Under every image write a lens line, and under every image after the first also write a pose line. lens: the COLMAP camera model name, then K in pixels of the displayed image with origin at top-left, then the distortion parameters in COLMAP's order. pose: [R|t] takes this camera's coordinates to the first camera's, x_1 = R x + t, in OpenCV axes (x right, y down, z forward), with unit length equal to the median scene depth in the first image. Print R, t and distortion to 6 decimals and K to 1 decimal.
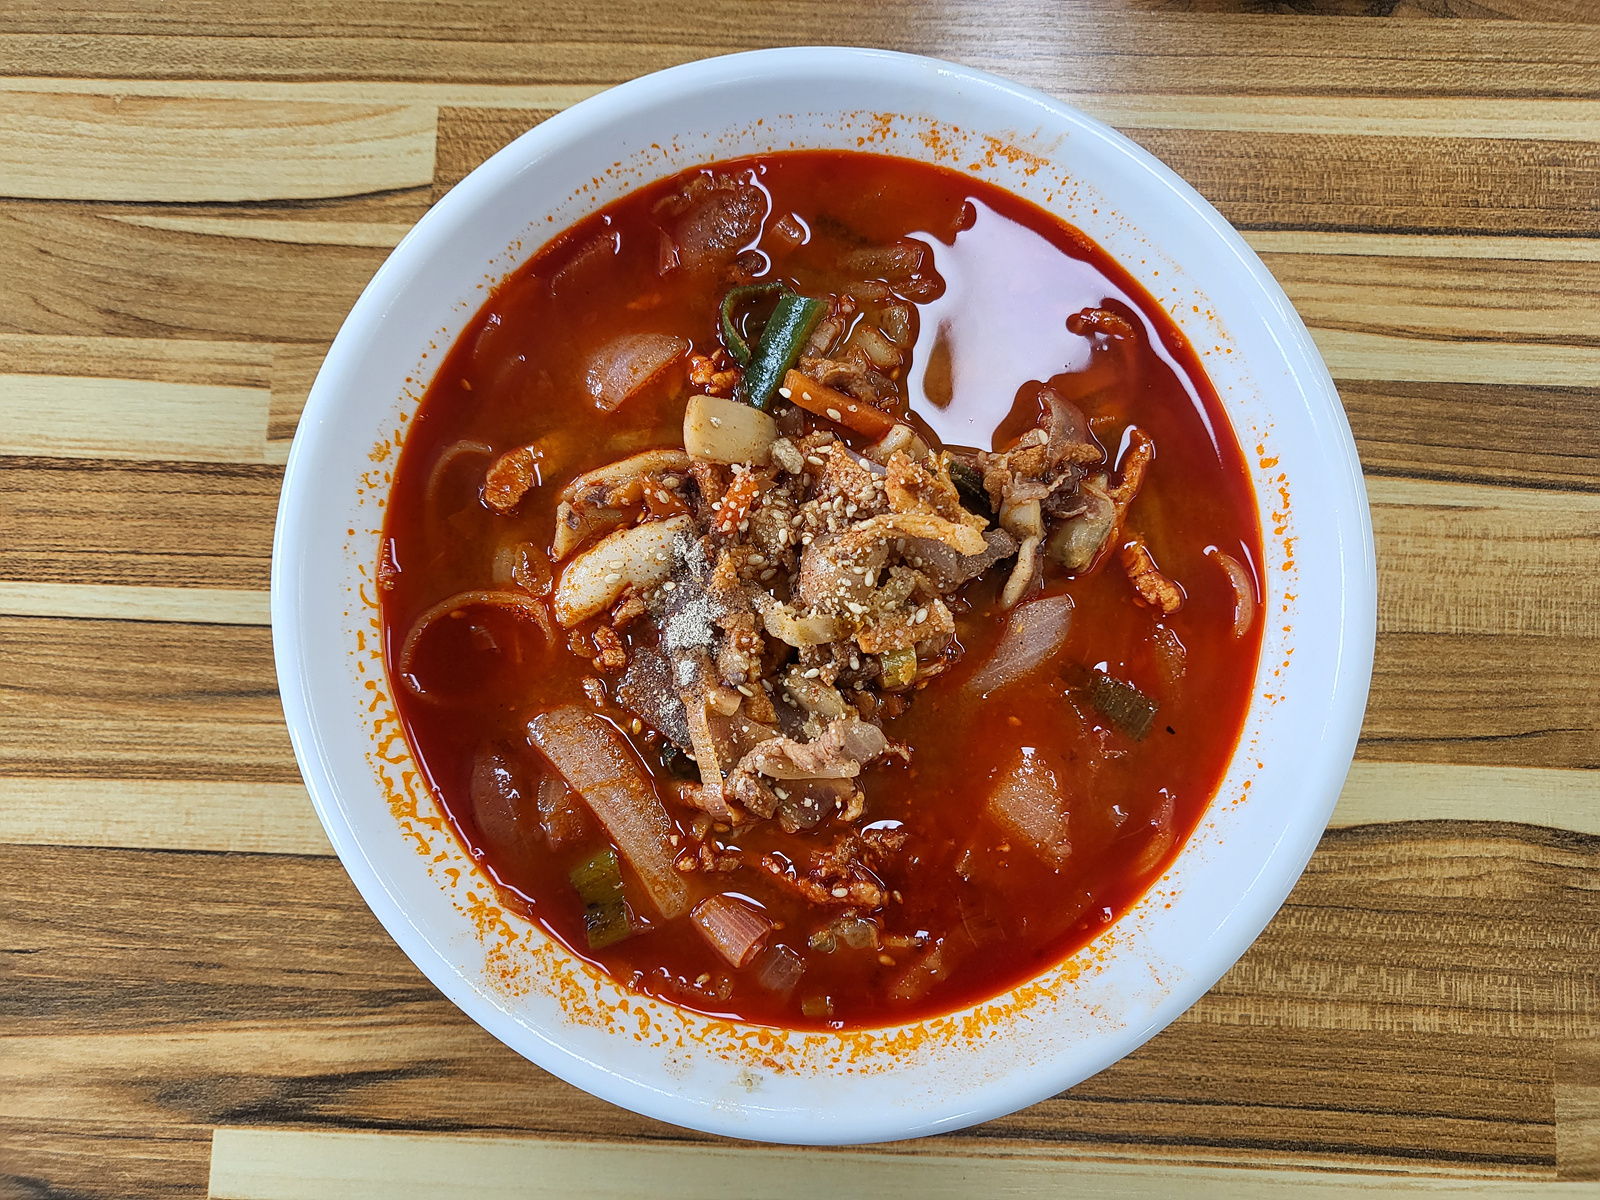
lens RADIAL K [[1202.1, 0, 759.1], [0, 1202.1, 548.9], [0, 0, 1]] dist [0.022649, 0.000881]
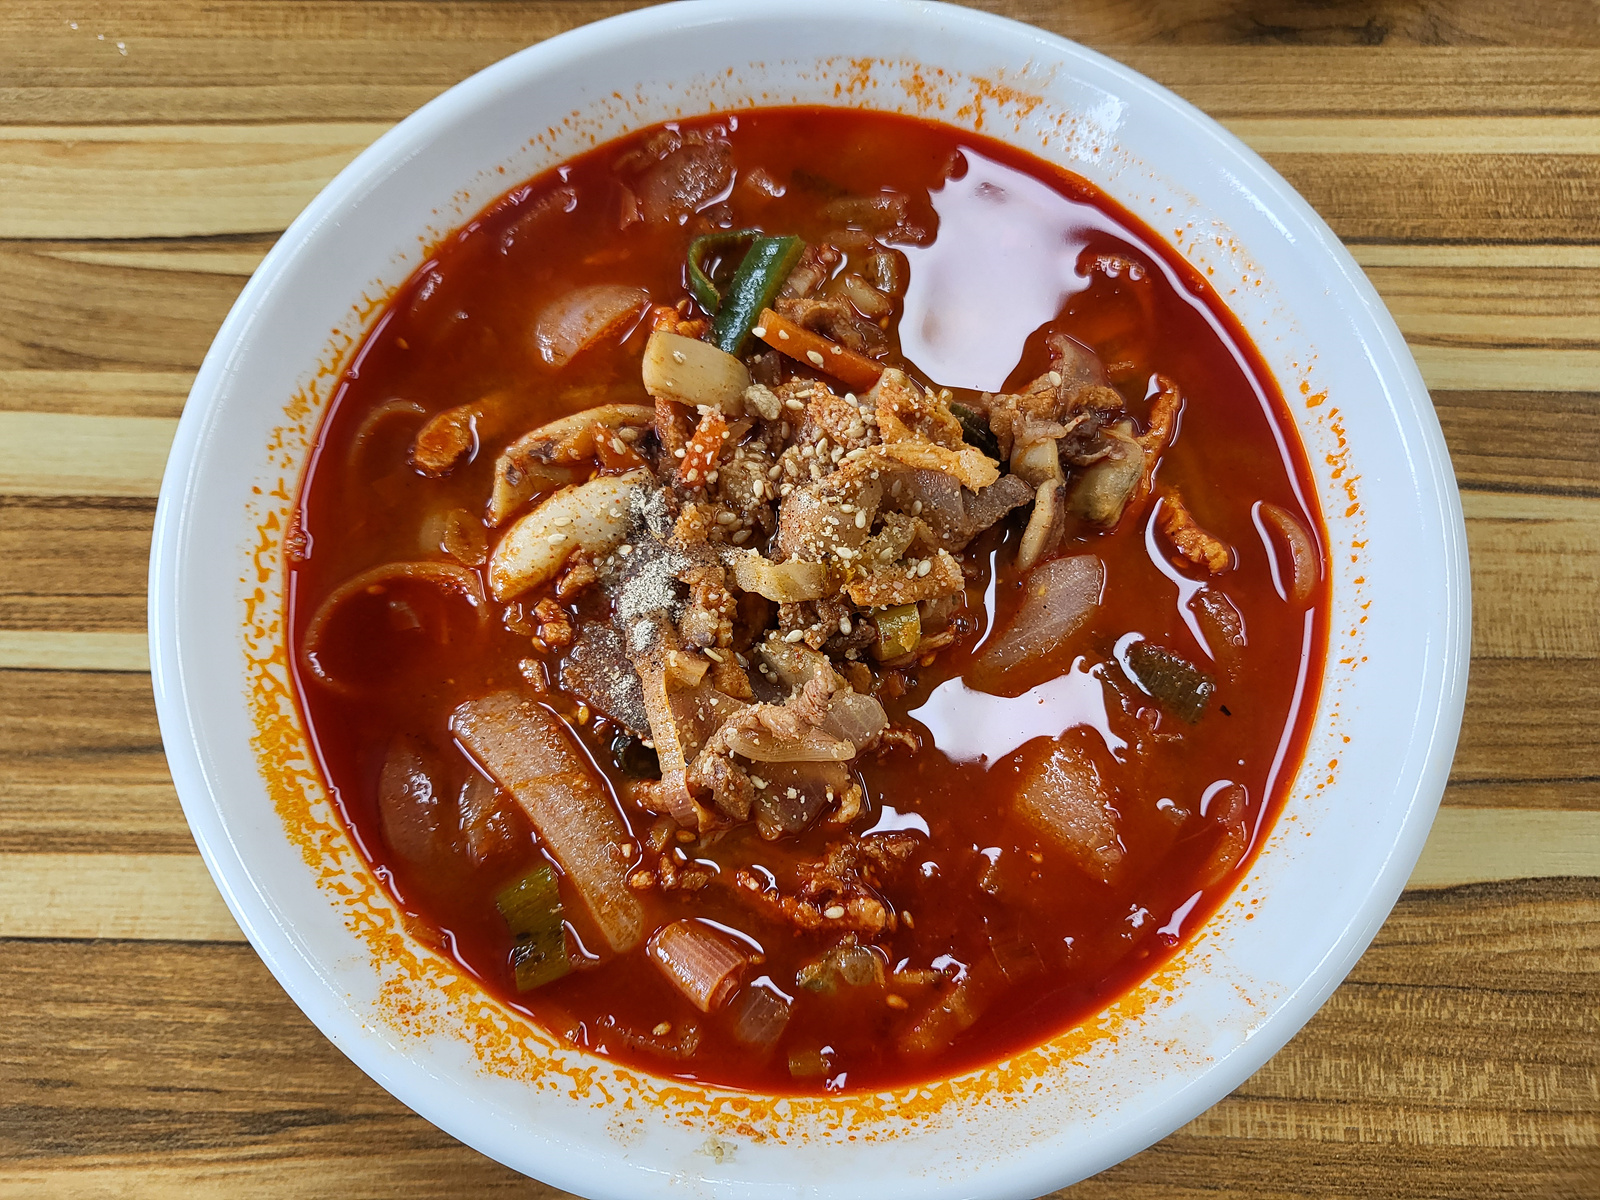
lens RADIAL K [[1202.1, 0, 754.2], [0, 1202.1, 577.2], [0, 0, 1]] dist [0.022649, 0.000881]
pose [[0.999944, -0.010579, -0.000775, 0.013255], [0.010193, 0.978498, -0.206005, 0.179363], [0.002938, 0.205986, 0.978551, 0.136192]]
